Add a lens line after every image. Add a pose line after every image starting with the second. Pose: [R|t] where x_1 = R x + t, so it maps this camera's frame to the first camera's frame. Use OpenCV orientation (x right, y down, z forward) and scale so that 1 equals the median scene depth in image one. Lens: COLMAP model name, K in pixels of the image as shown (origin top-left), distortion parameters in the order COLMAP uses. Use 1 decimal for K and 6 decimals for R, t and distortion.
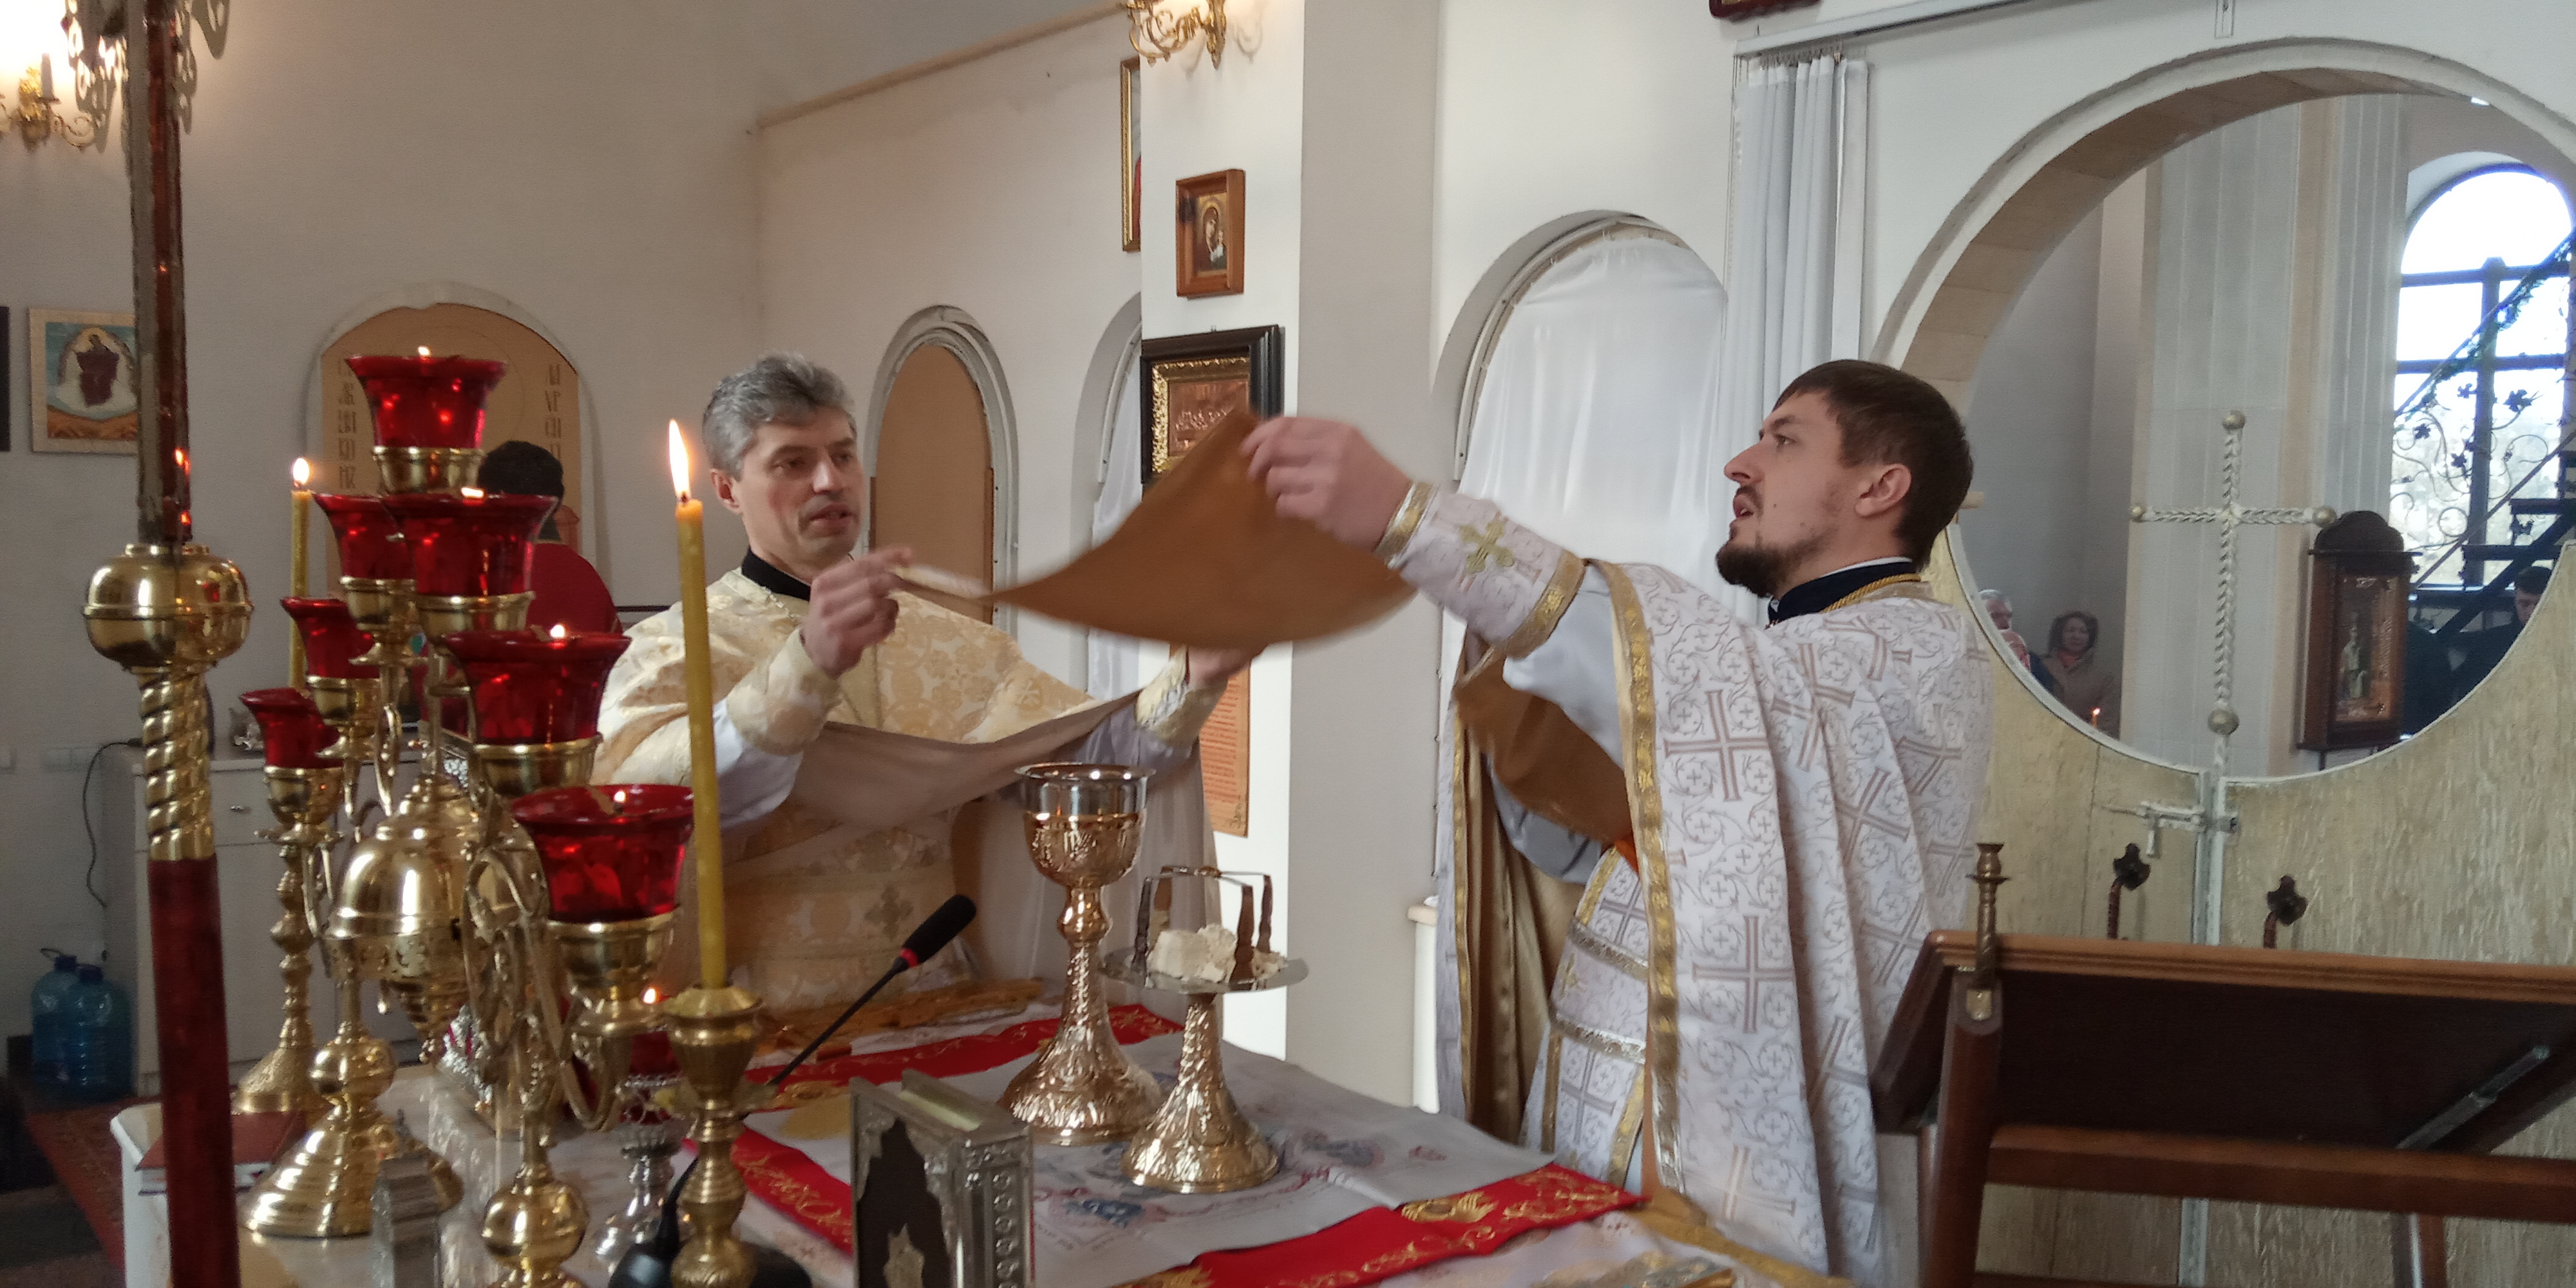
lens RADIAL K [[1999.5, 0, 1295.7], [0, 1999.5, 648.3], [0, 0, 1]] dist [0.148668, -0.257348]
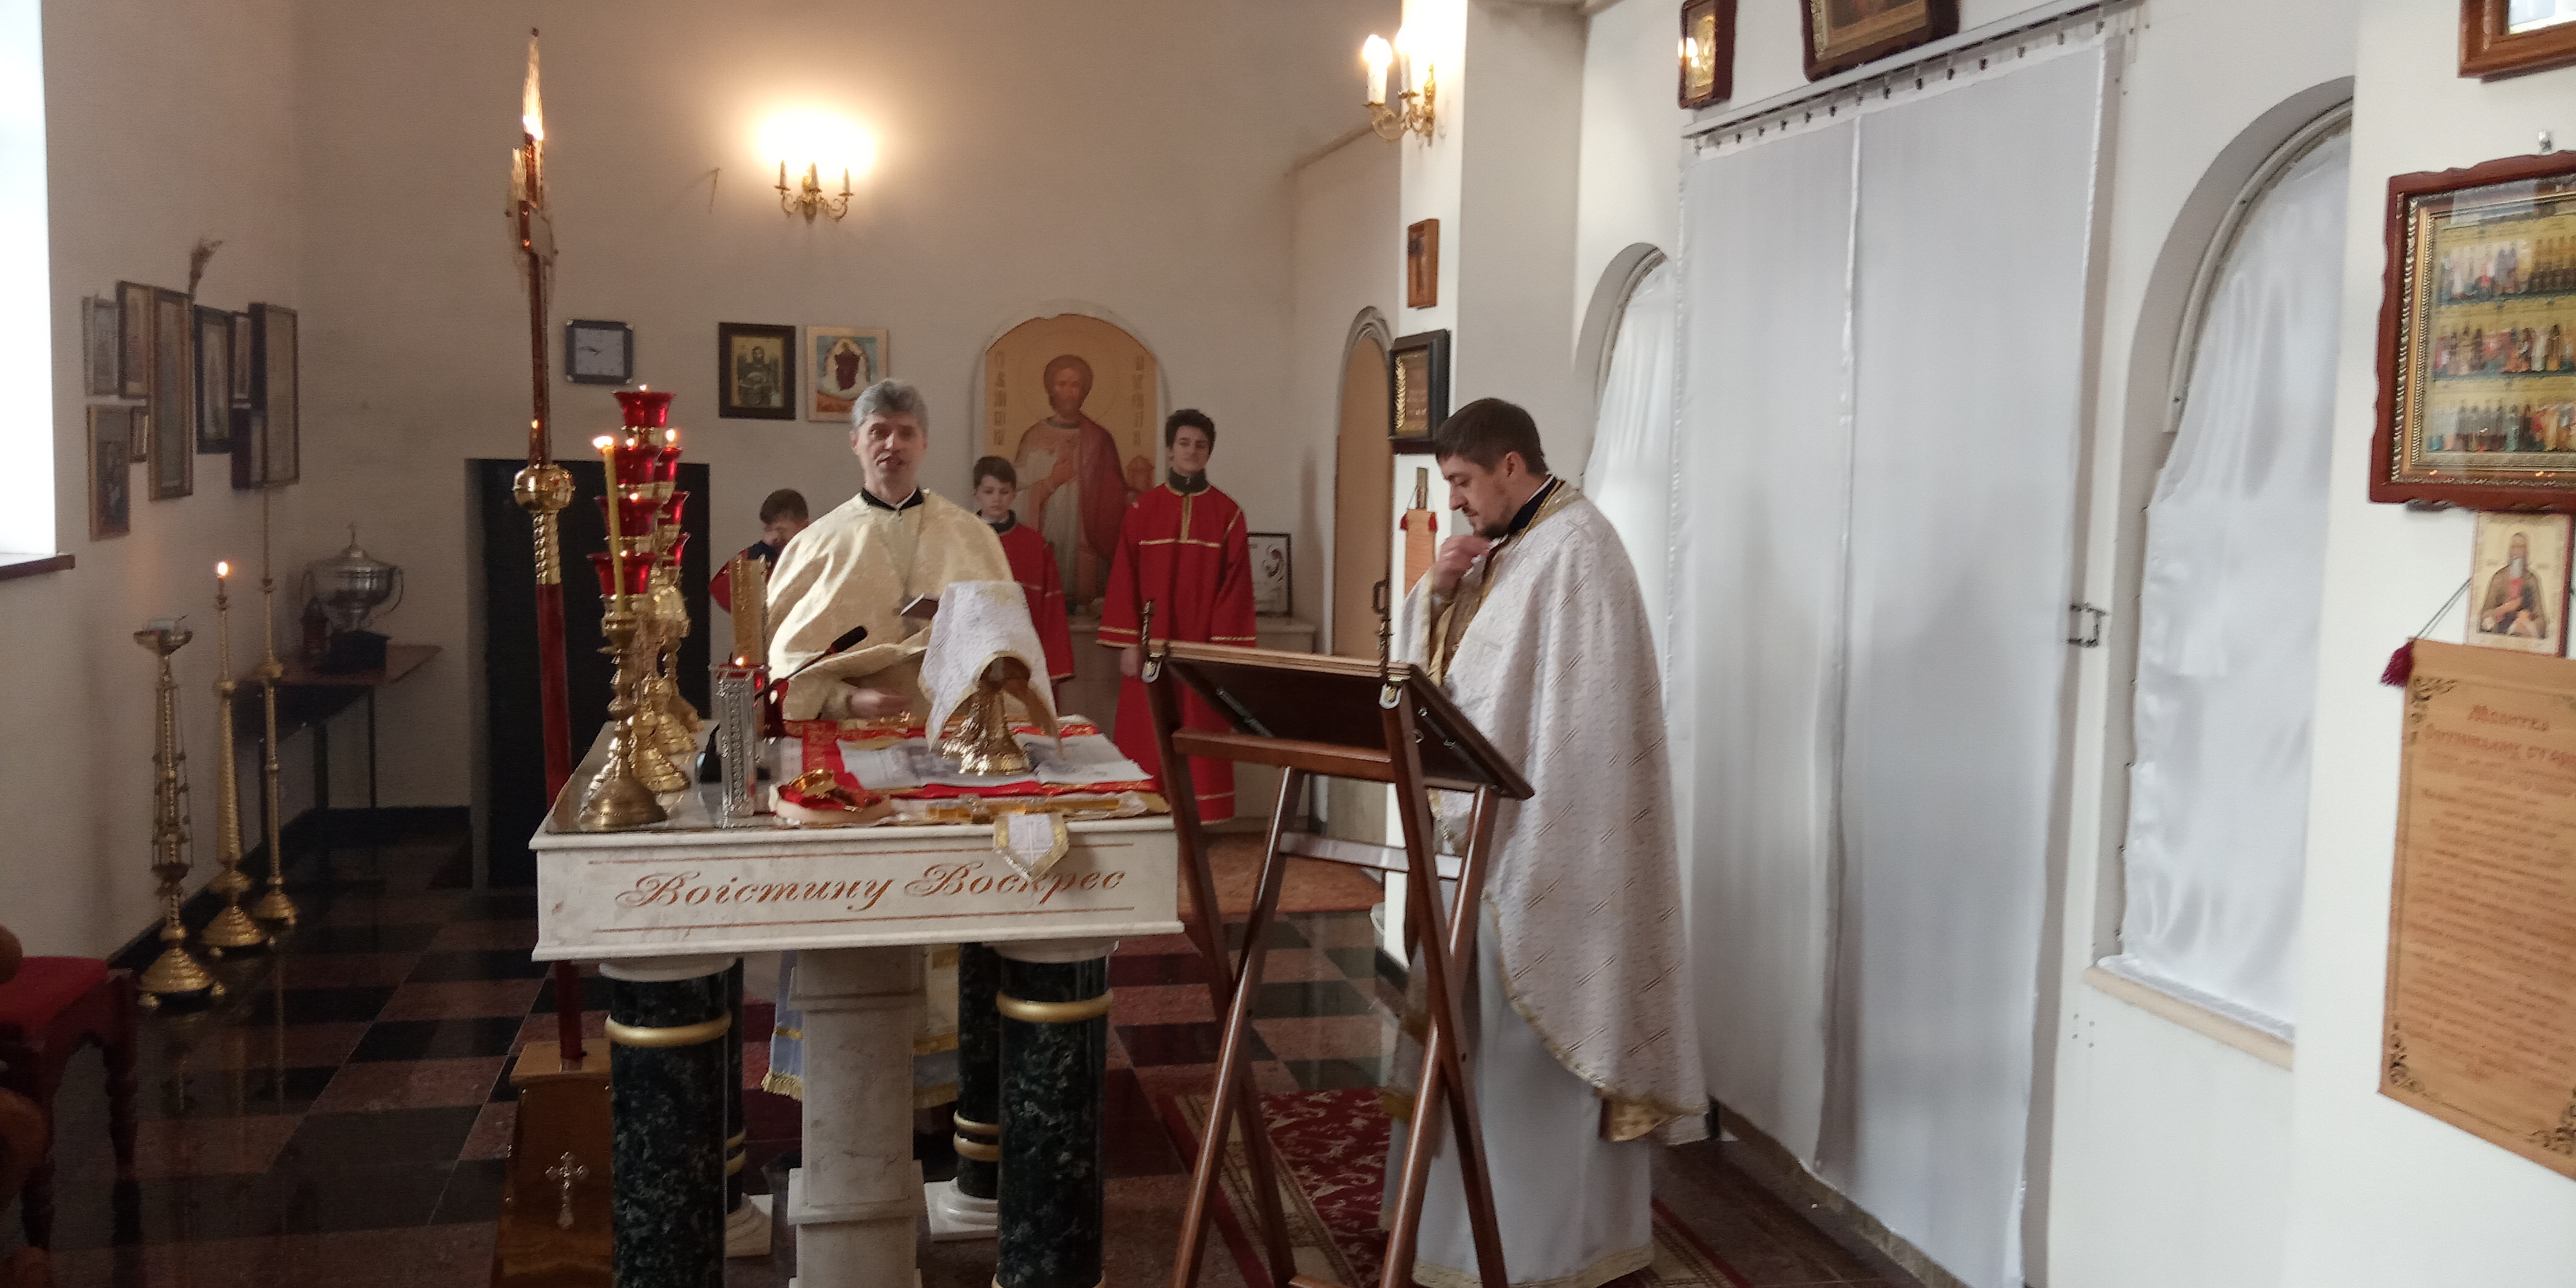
lens RADIAL K [[1999.5, 0, 1295.7], [0, 1999.5, 648.3], [0, 0, 1]] dist [0.148668, -0.257348]
pose [[0.914333, 0.041749, -0.402806, 0.657294], [-0.032870, 0.999041, 0.028932, 0.037064], [0.403628, -0.013213, 0.914828, -0.476952]]
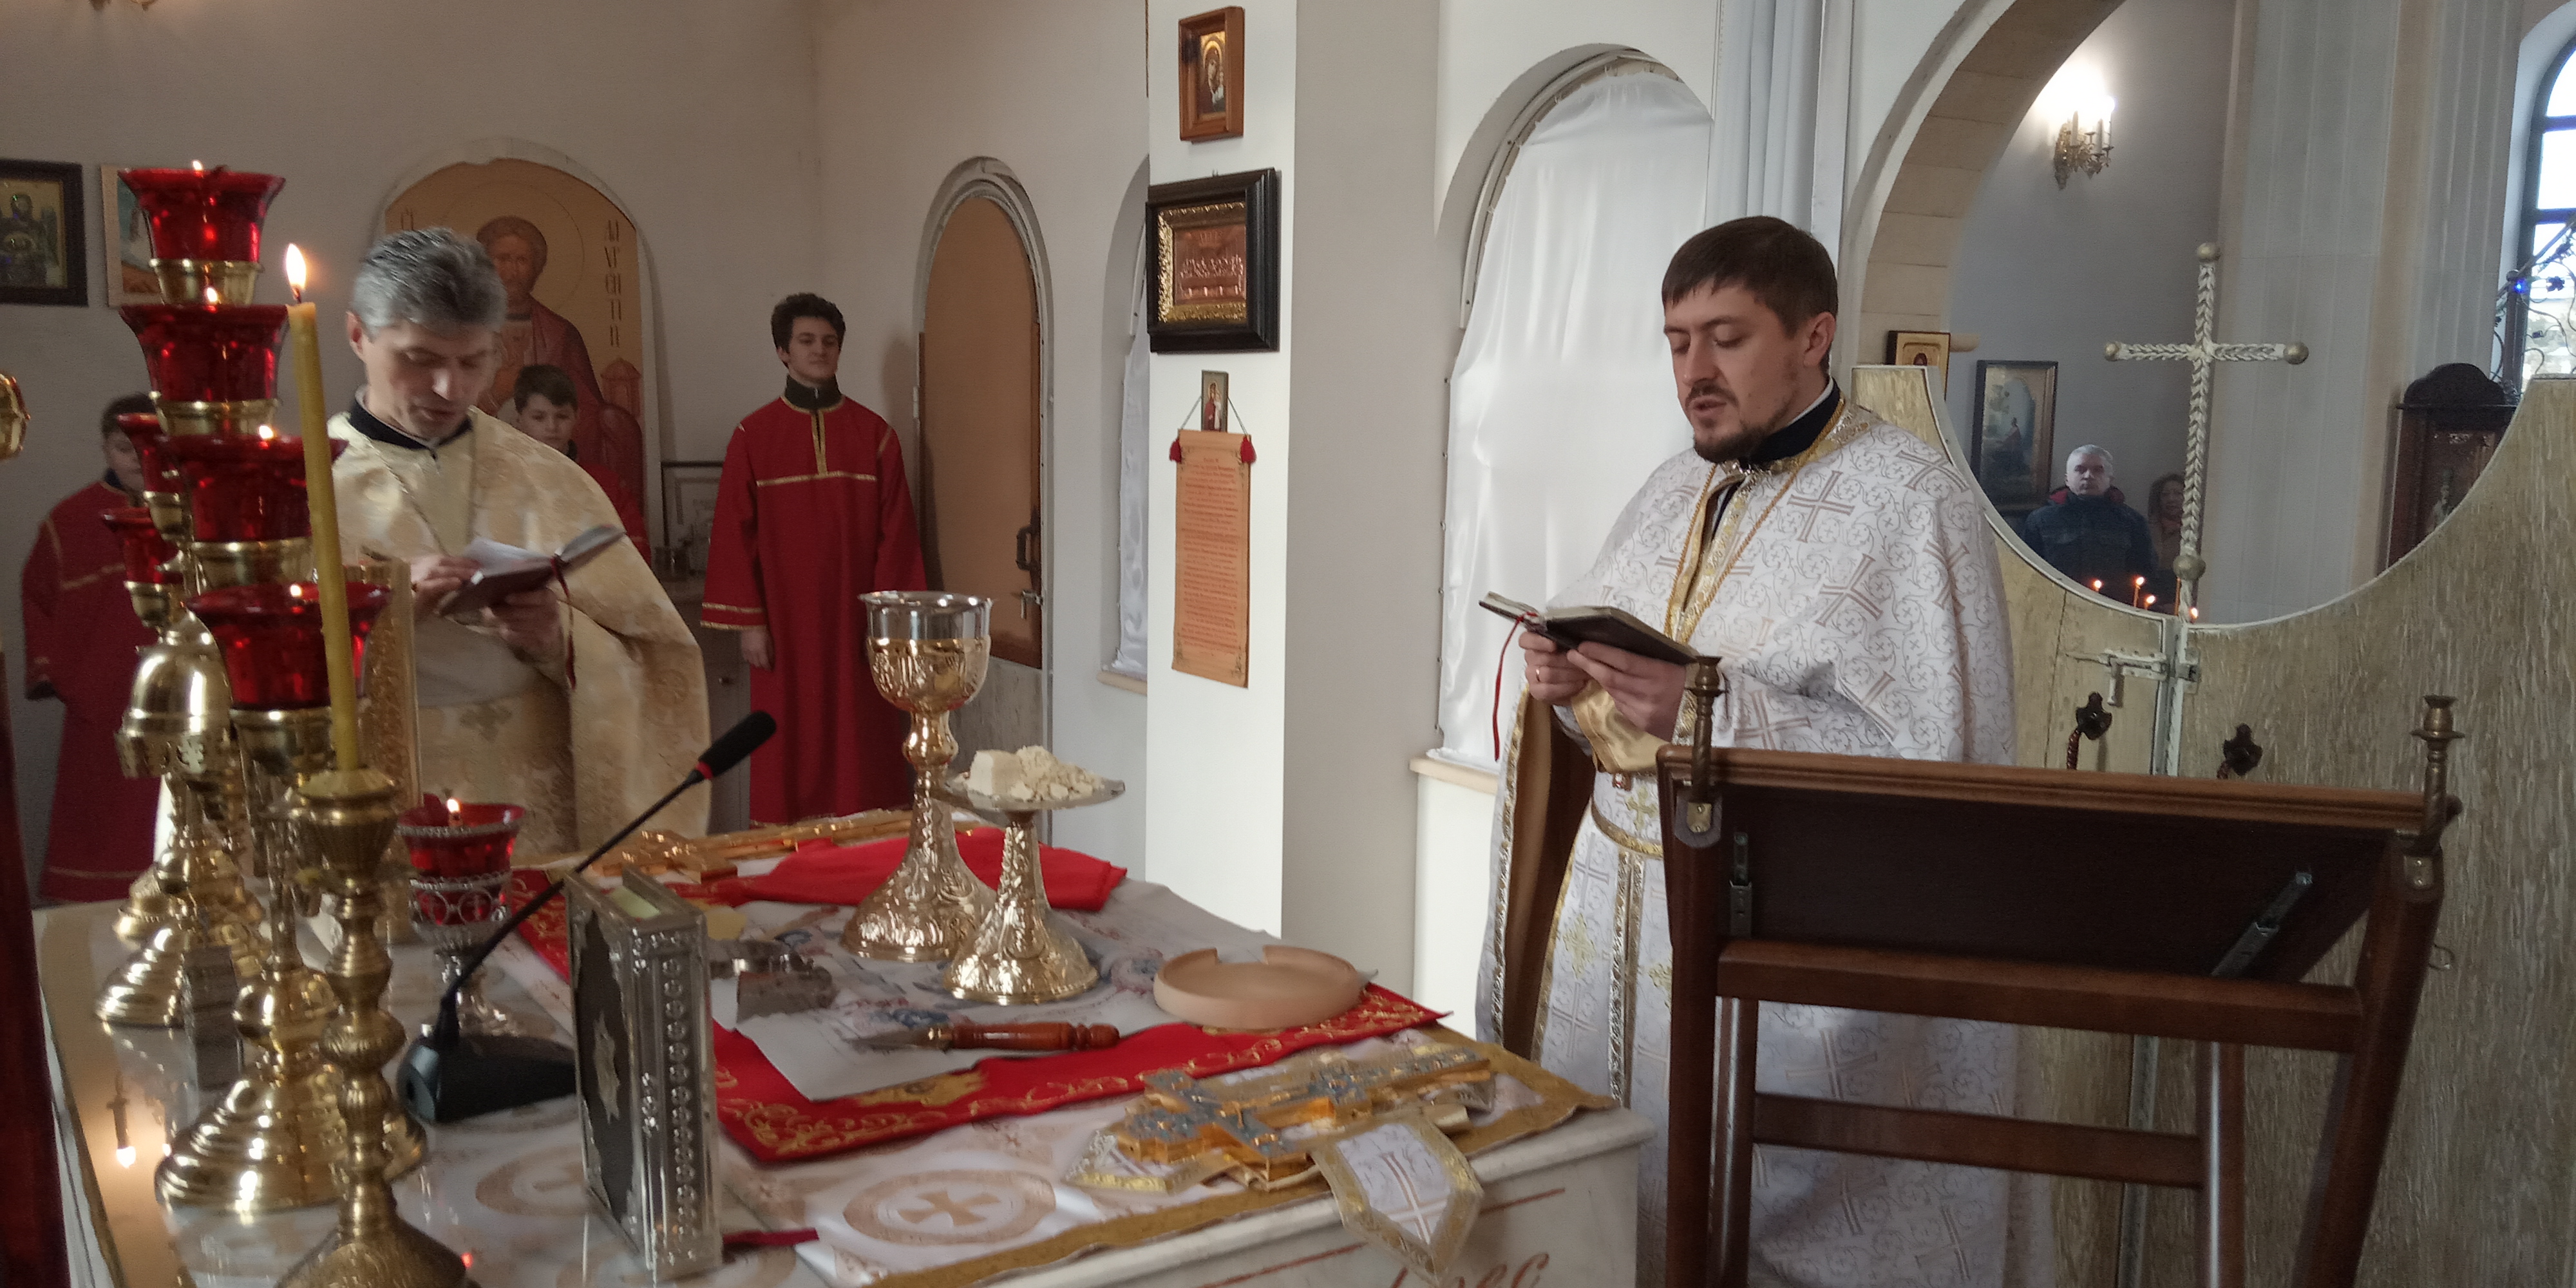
lens RADIAL K [[2011.0, 0, 1297.9], [0, 2011.0, 640.7], [0, 0, 1]] dist [0.115065, -0.167072]
pose [[0.997821, 0.007614, -0.065537, 0.095937], [-0.003660, 0.998177, 0.060238, 0.013946], [0.065876, -0.059867, 0.996030, 0.001670]]
